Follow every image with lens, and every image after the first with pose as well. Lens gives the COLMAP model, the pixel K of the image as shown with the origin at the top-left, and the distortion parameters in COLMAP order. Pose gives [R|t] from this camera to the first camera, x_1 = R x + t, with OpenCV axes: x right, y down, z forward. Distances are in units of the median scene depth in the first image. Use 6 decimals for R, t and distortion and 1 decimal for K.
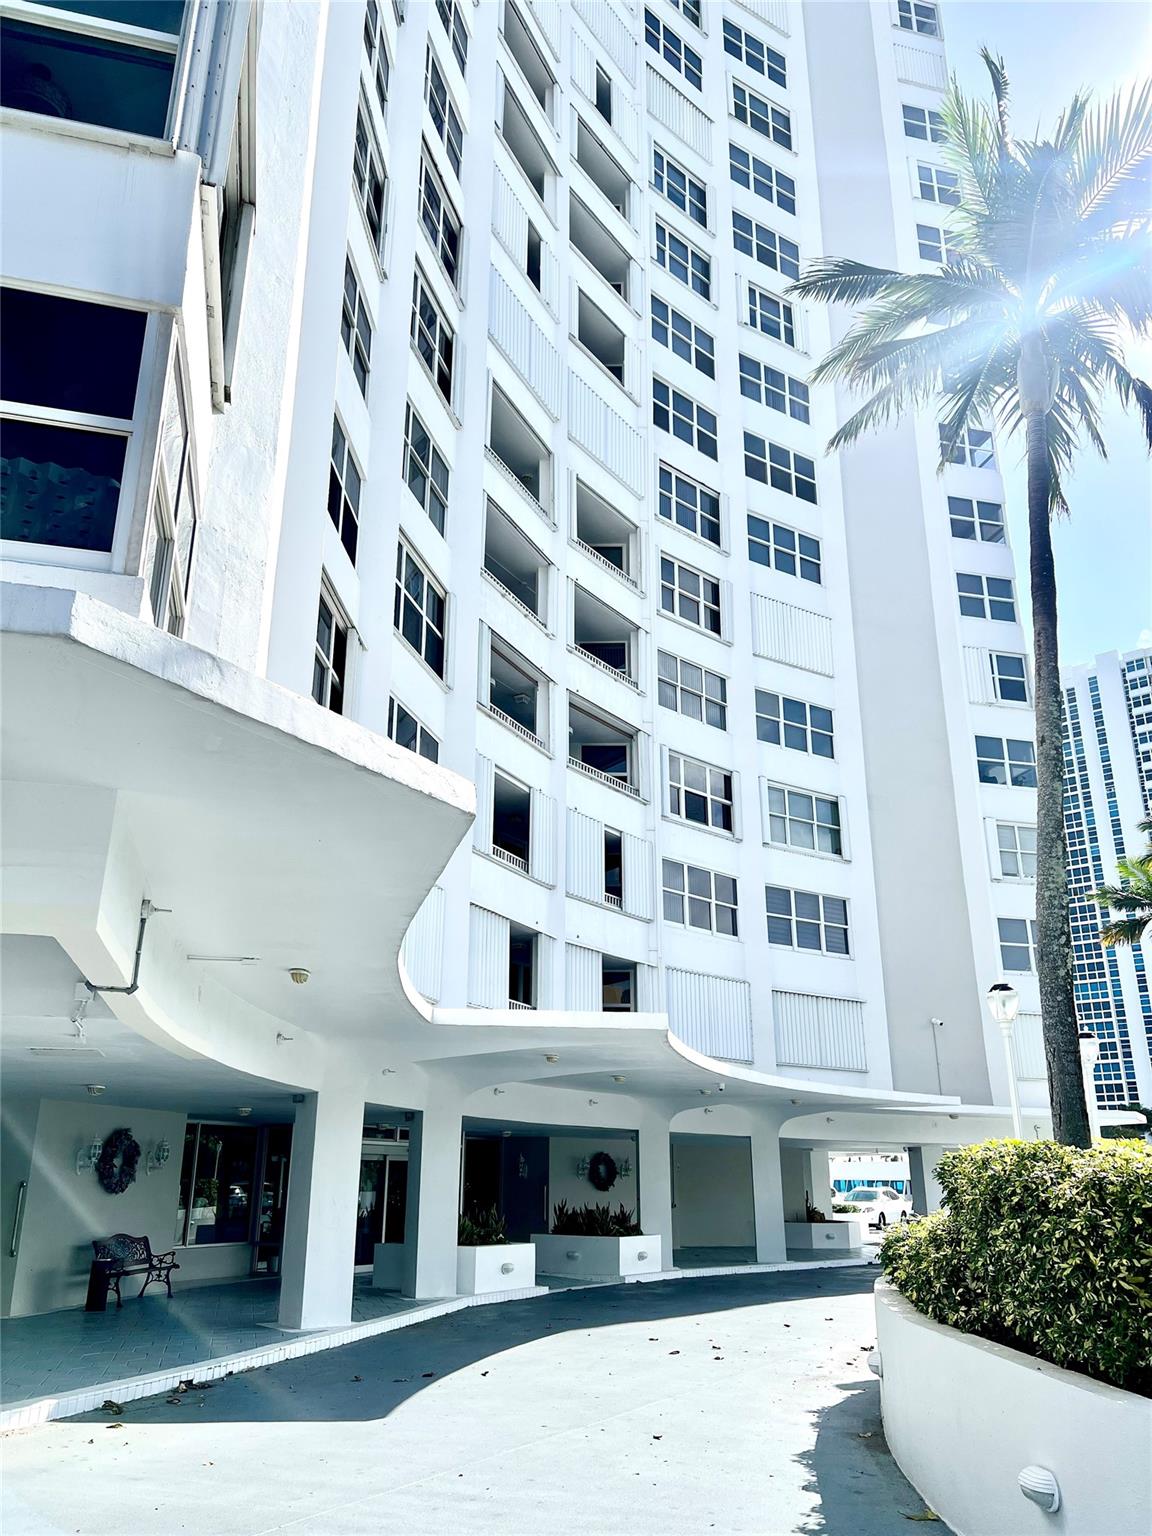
lens RADIAL K [[1173.2, 0, 576.0], [0, 1173.2, 768.0], [0, 0, 1]] dist [0.035746, -0.006131]
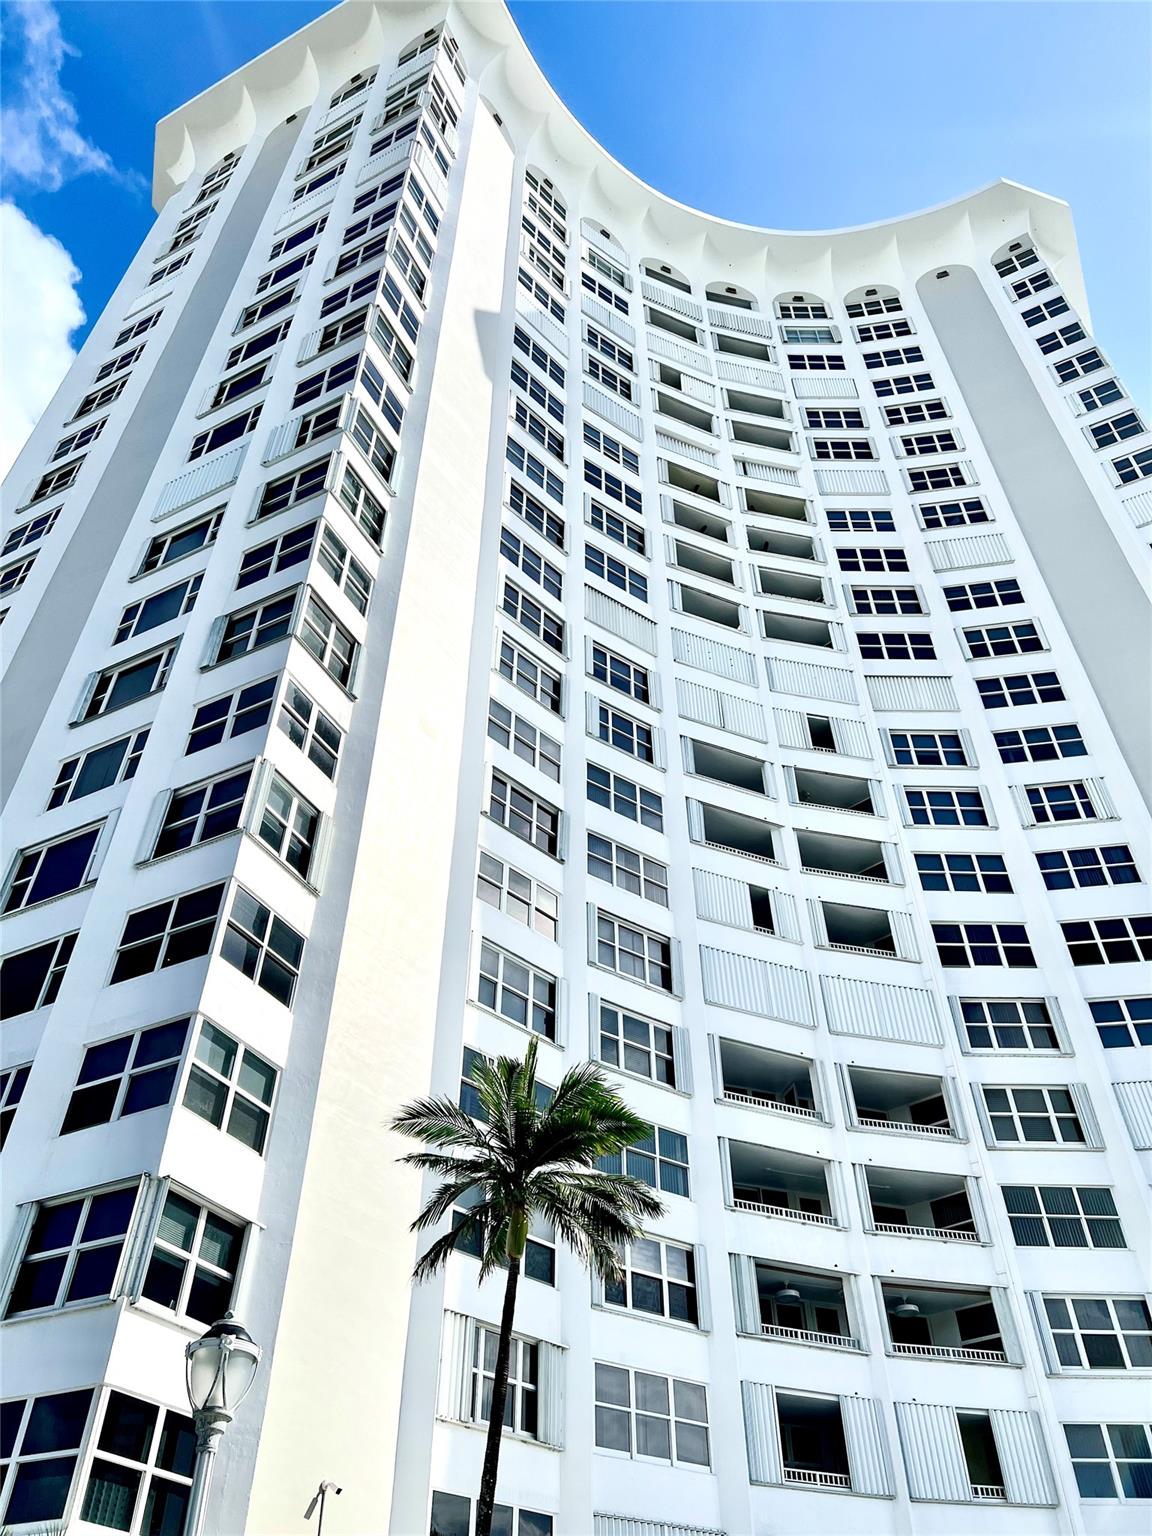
lens RADIAL K [[1173.2, 0, 576.0], [0, 1173.2, 768.0], [0, 0, 1]] dist [0.035746, -0.006131]
pose [[0.771153, -0.441284, -0.458902, 0.403792], [0.224633, 0.863045, -0.452431, -0.031414], [0.595704, 0.245809, 0.764667, -0.103408]]
